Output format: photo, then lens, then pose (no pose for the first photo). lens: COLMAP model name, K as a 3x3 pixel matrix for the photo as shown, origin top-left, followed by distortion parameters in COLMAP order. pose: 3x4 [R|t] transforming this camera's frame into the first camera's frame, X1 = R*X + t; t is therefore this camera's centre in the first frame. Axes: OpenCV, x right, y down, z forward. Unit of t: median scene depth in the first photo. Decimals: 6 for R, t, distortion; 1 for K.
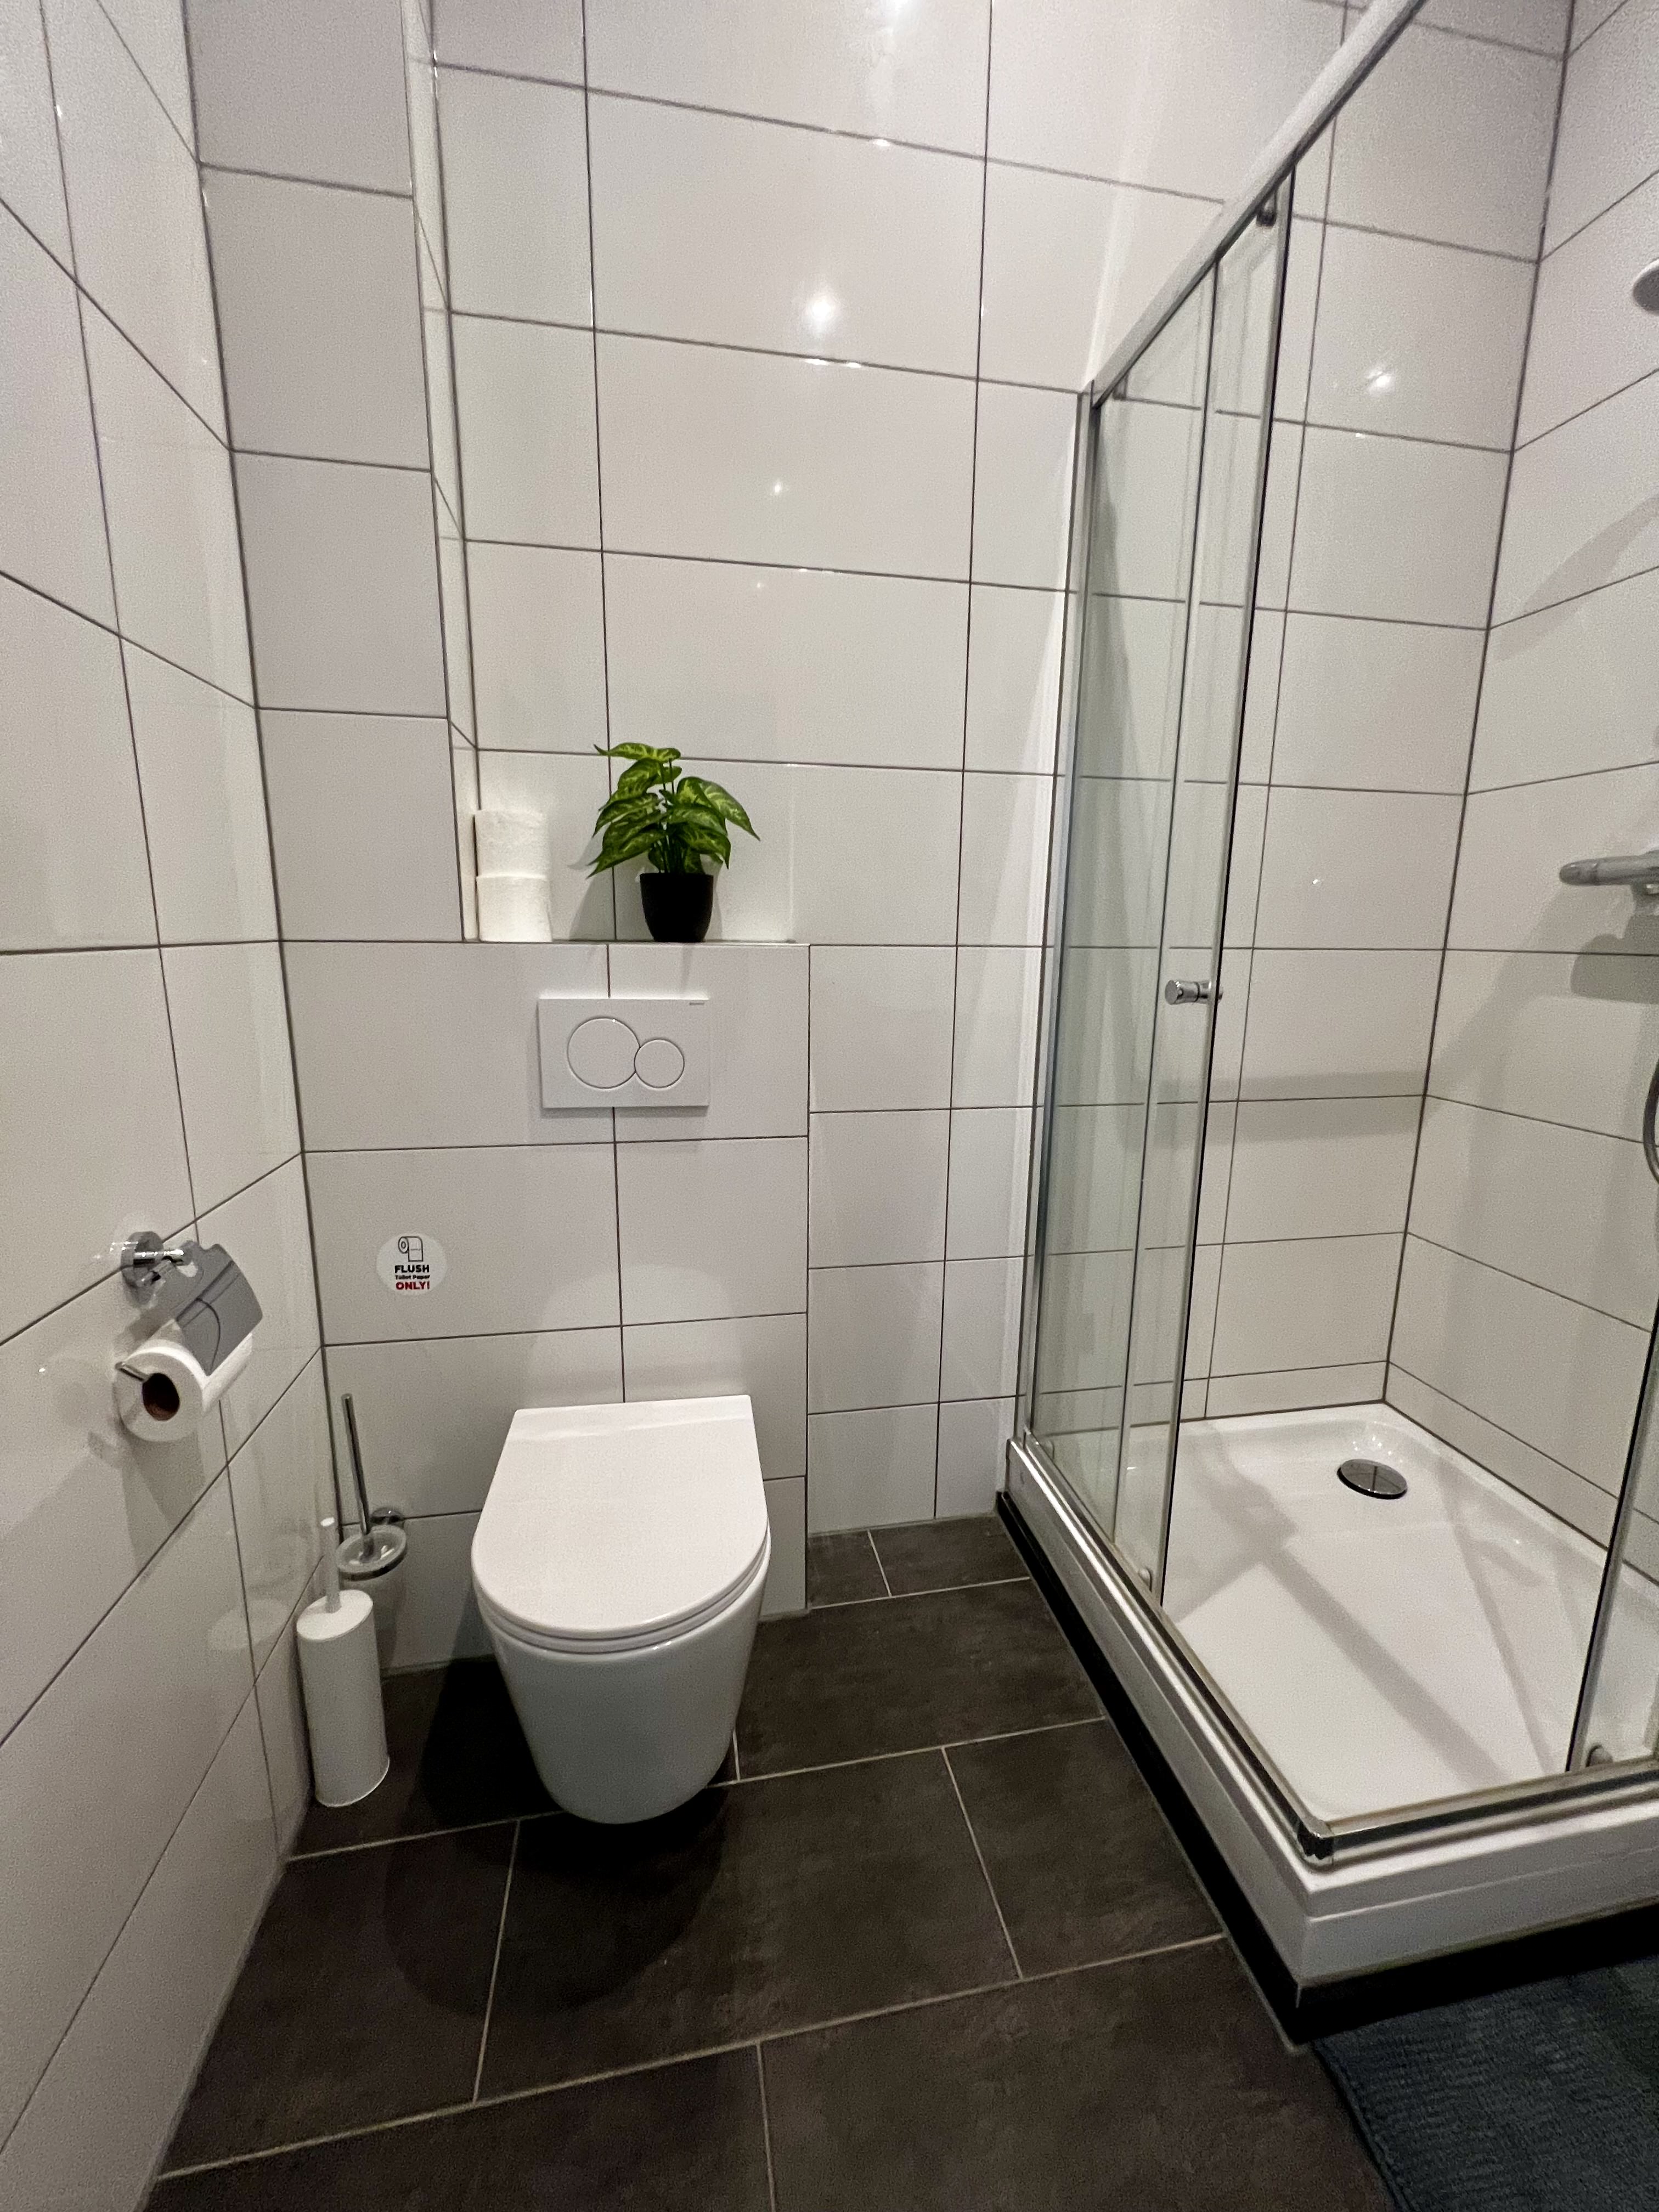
lens RADIAL K [[888.2, 0, 834.7], [0, 888.2, 1100.1], [0, 0, 1]] dist [-0.002989, 0.000044]
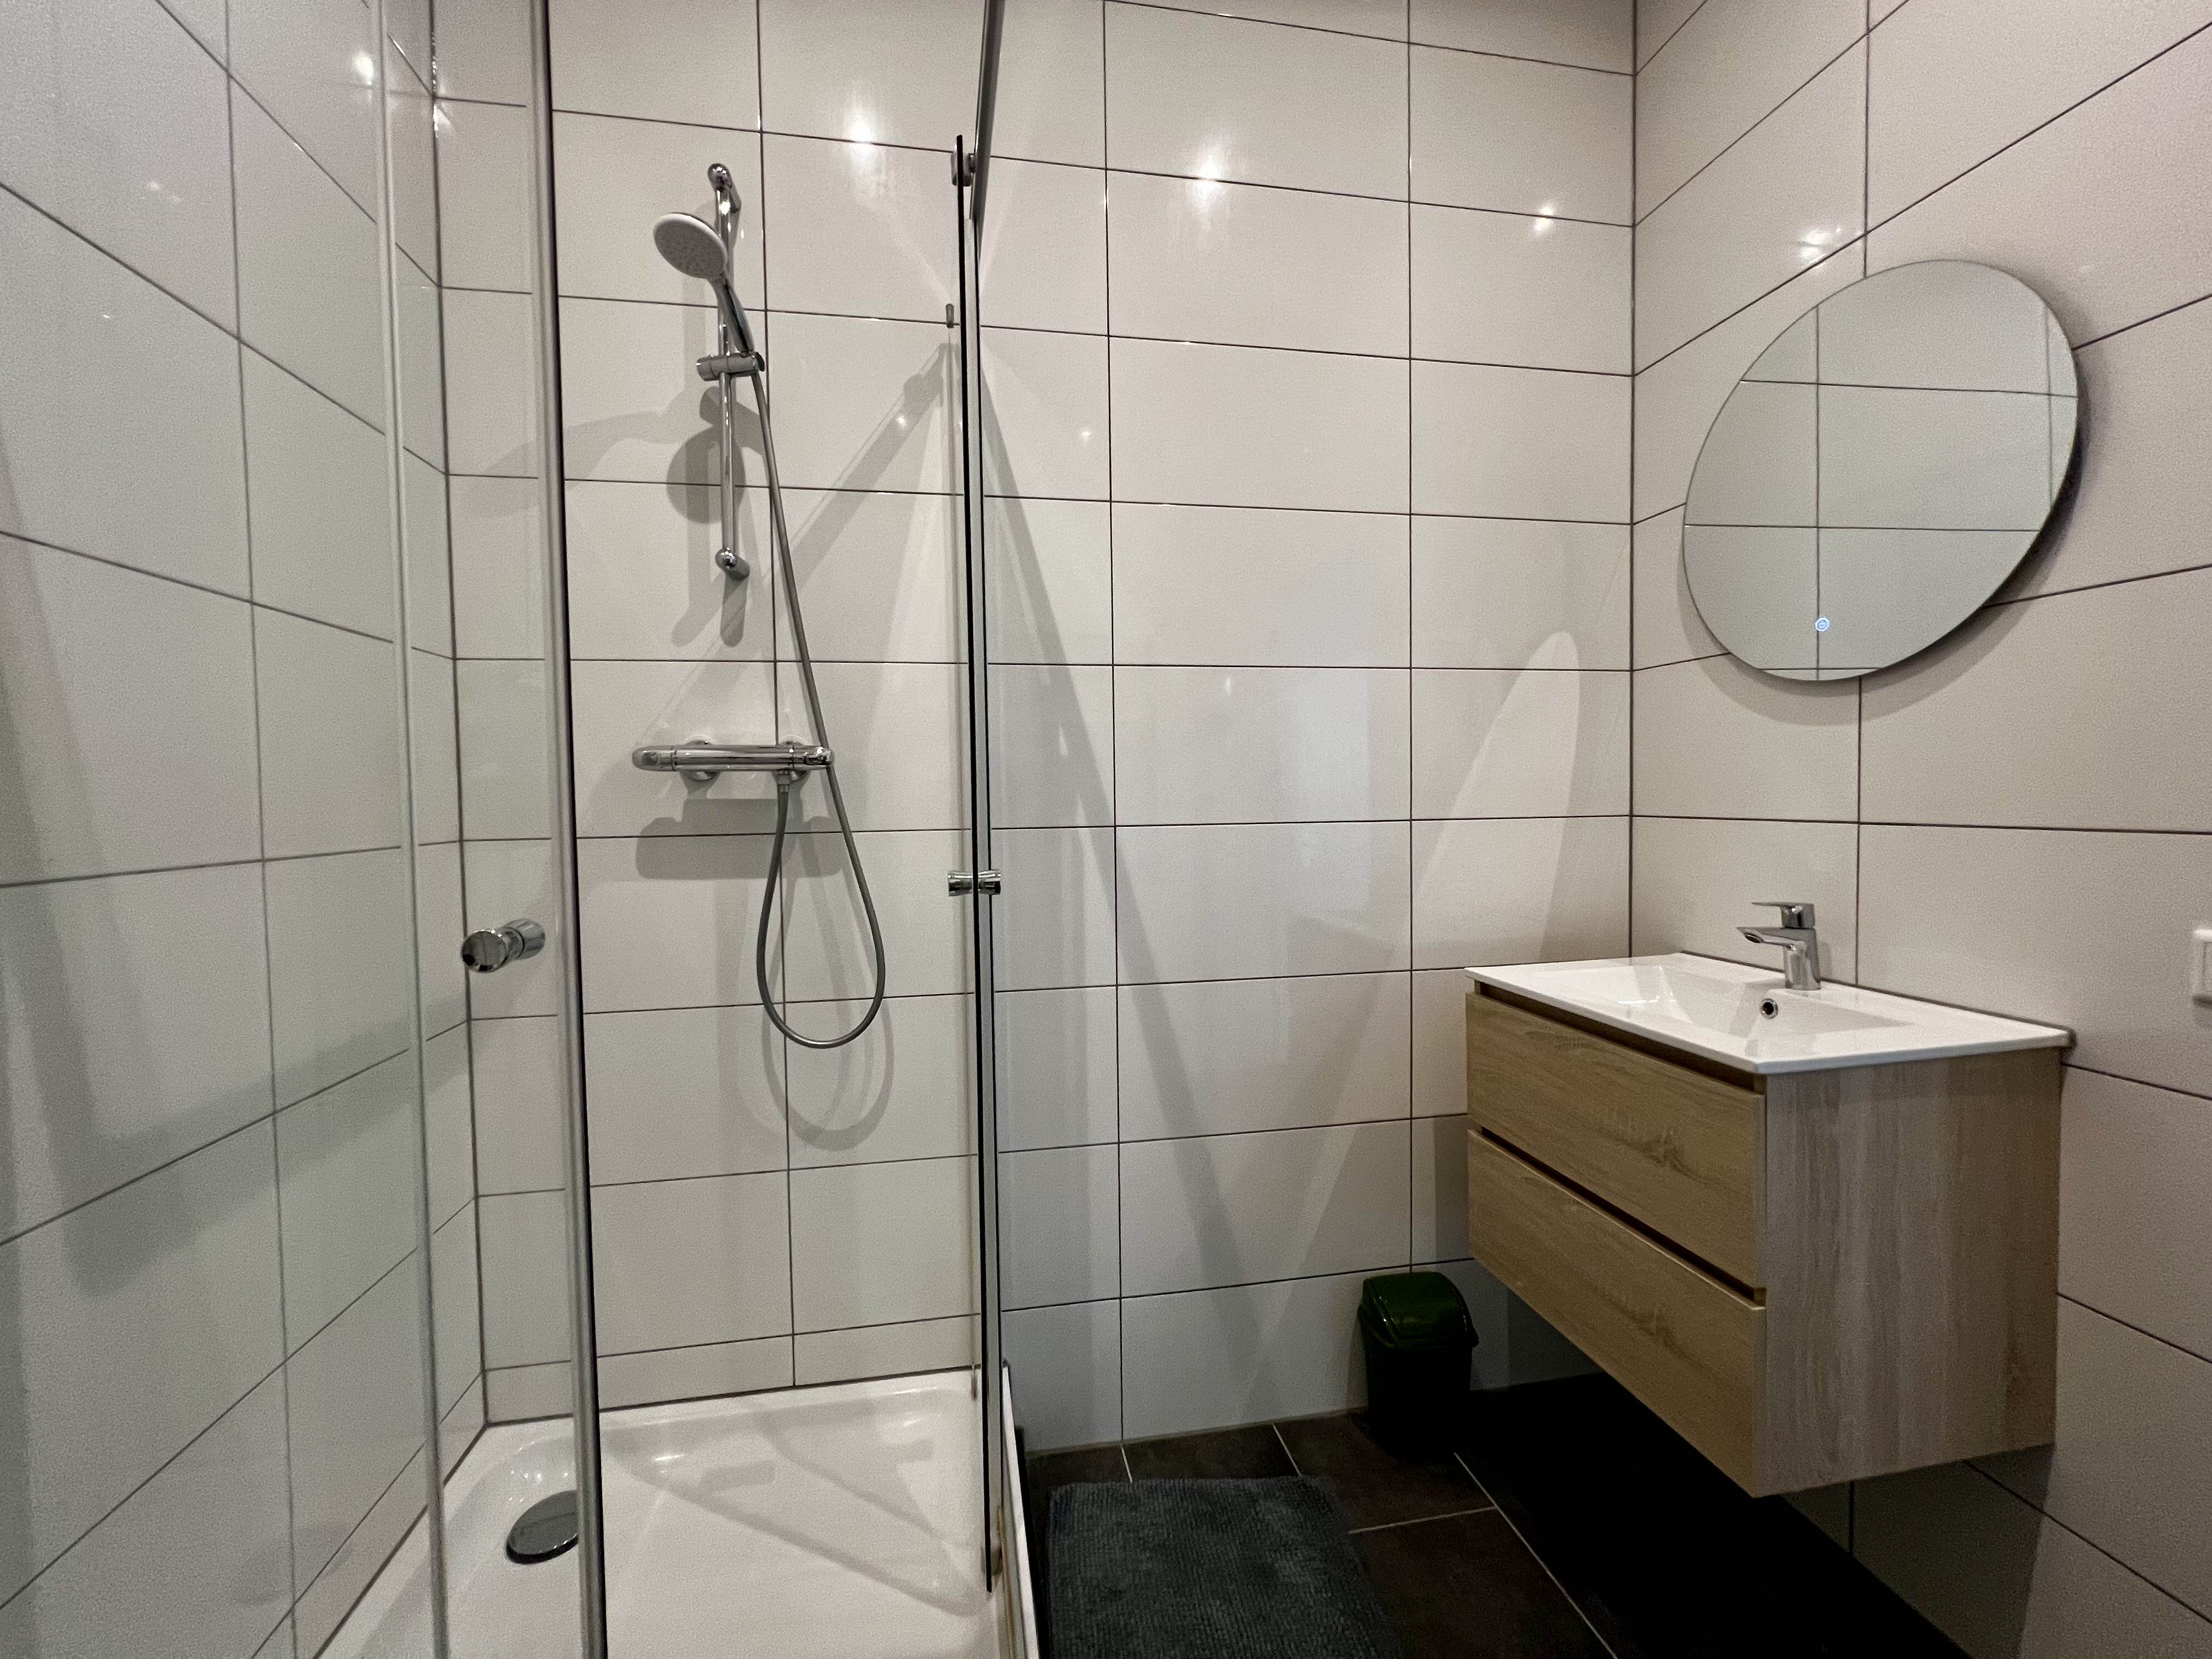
lens RADIAL K [[888.2, 0, 1096.1], [0, 888.2, 824.3], [0, 0, 1]] dist [-0.002989, 0.000044]
pose [[0.013903, -0.045395, 0.998872, -0.163108], [0.204956, 0.977887, 0.041589, -0.131108], [-0.978672, 0.204147, 0.022899, 0.535412]]
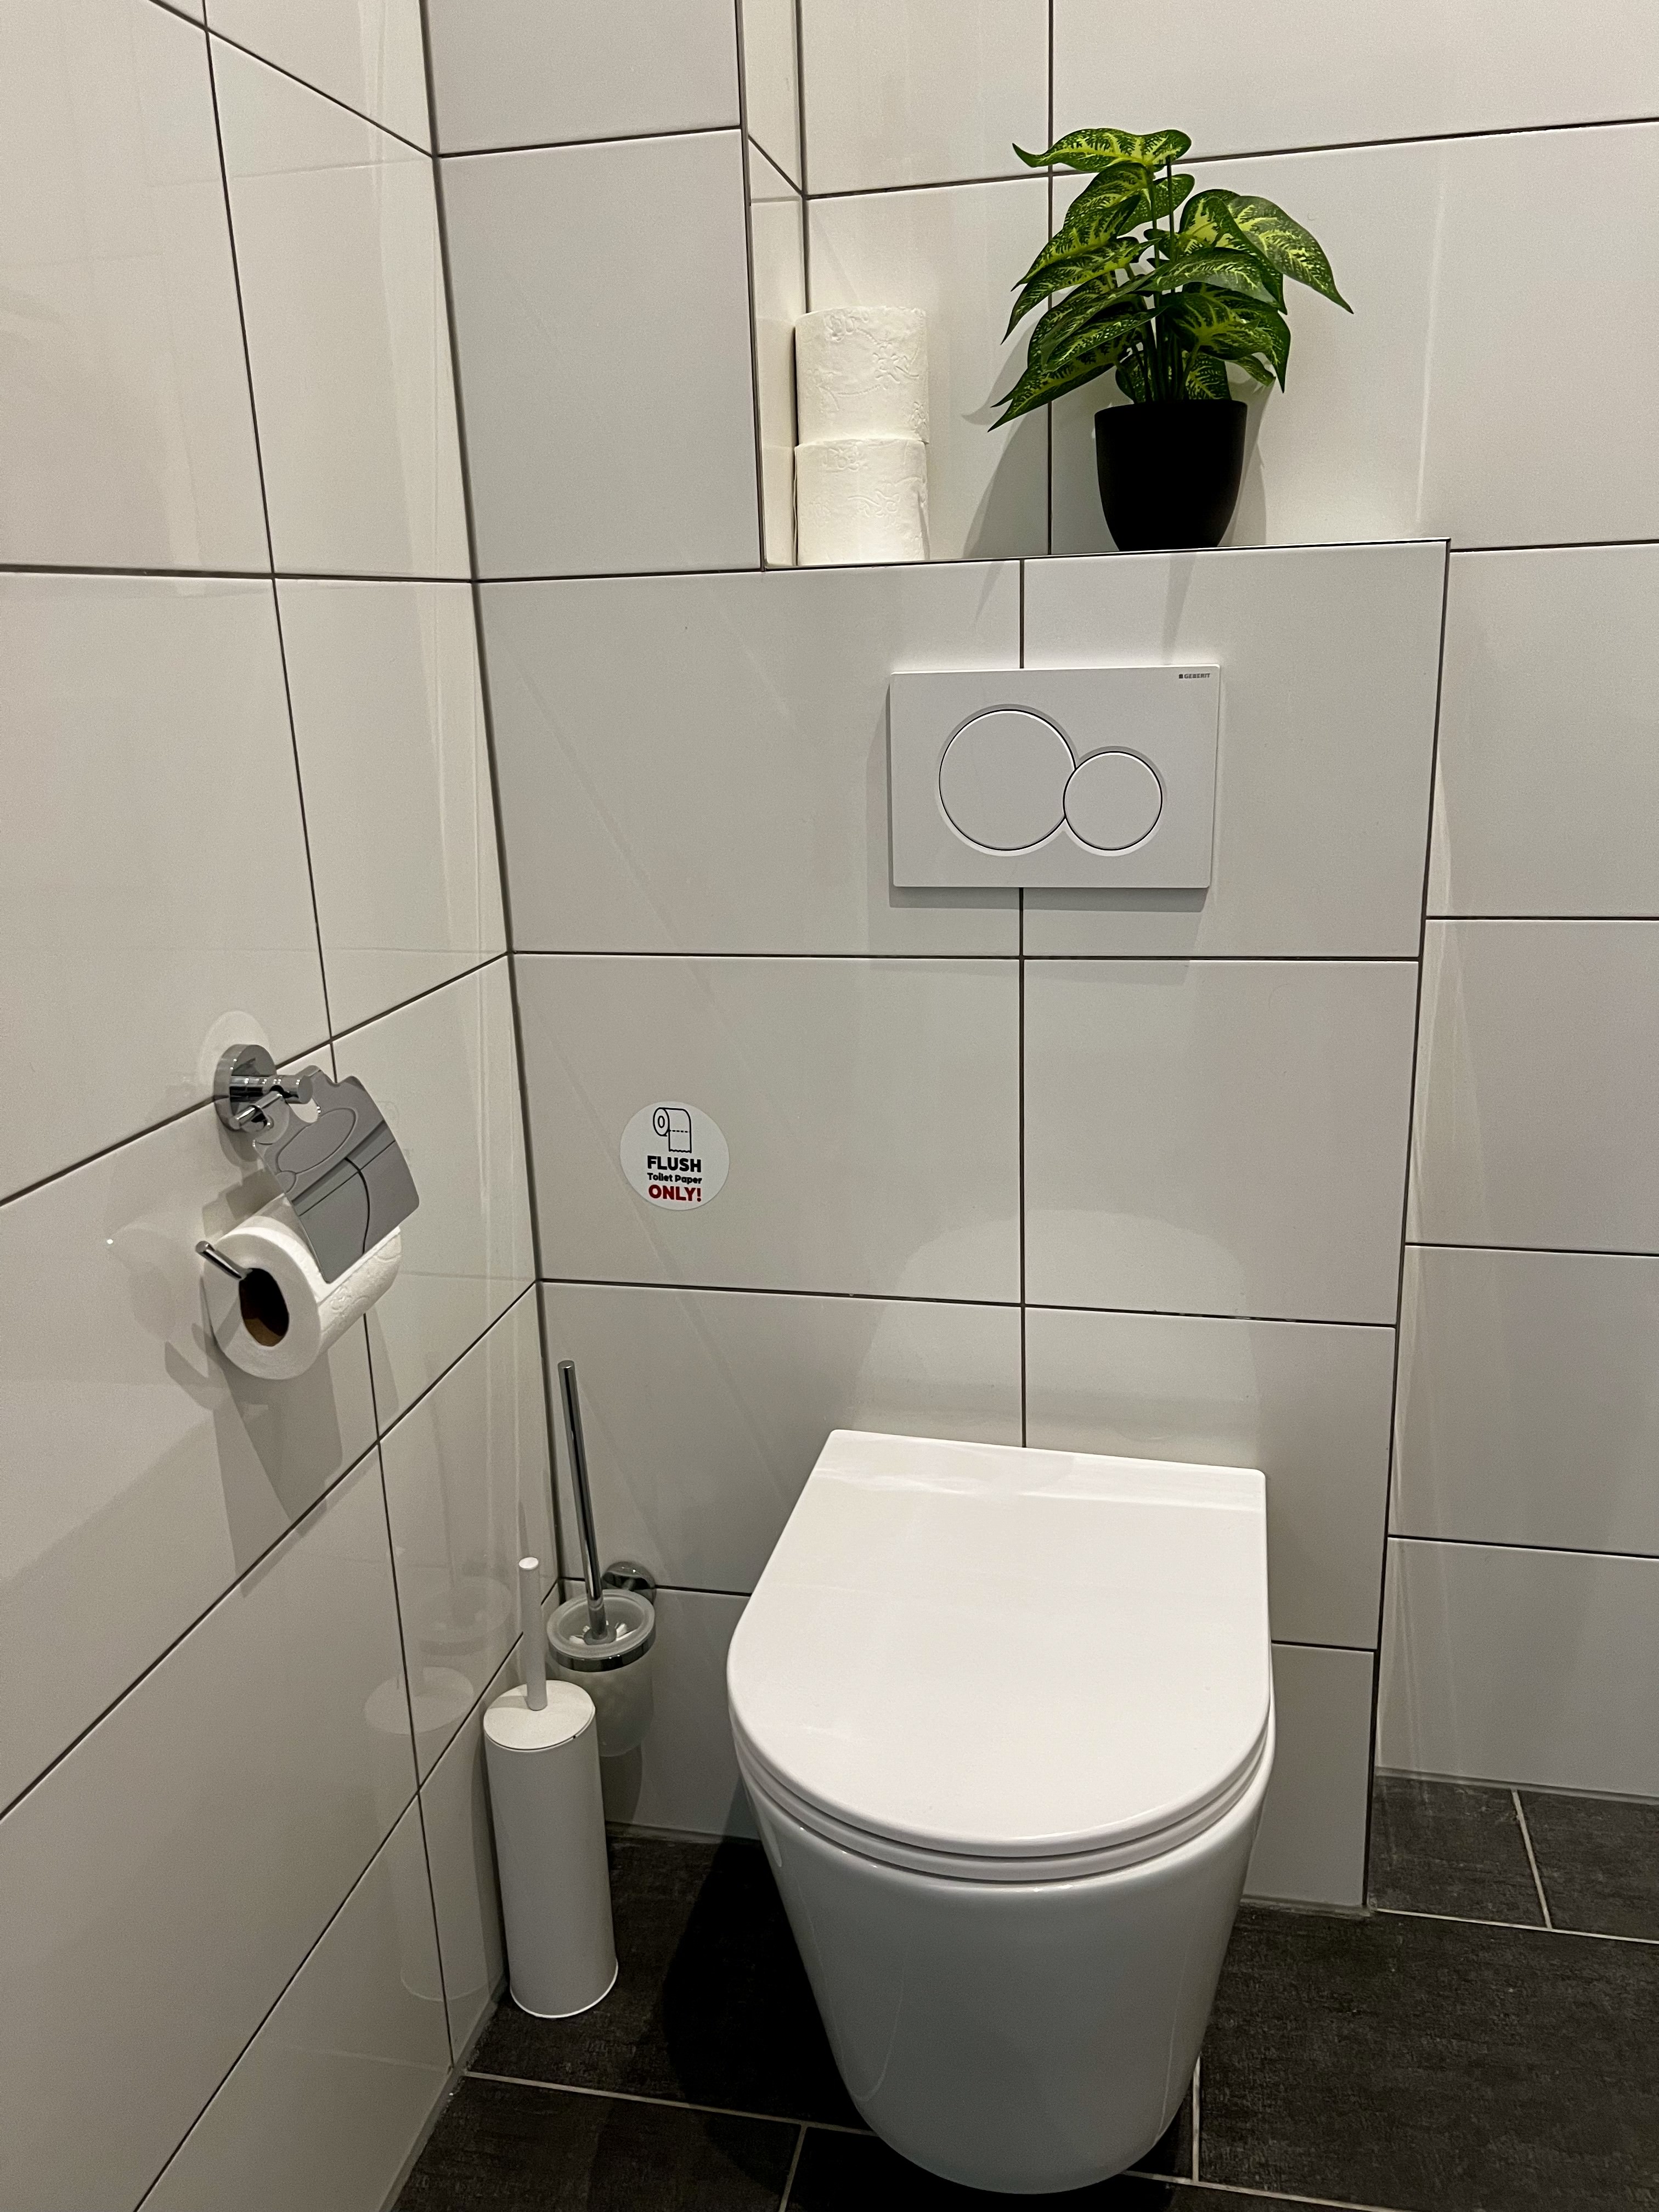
lens RADIAL K [[1668.9, 0, 841.6], [0, 1668.9, 1101.0], [0, 0, 1]] dist [0.044036, -0.052475]
pose [[0.920579, 0.066918, -0.384780, 0.036609], [-0.030274, 0.994474, 0.100523, 0.037198], [0.389381, -0.080891, 0.917518, 0.054602]]
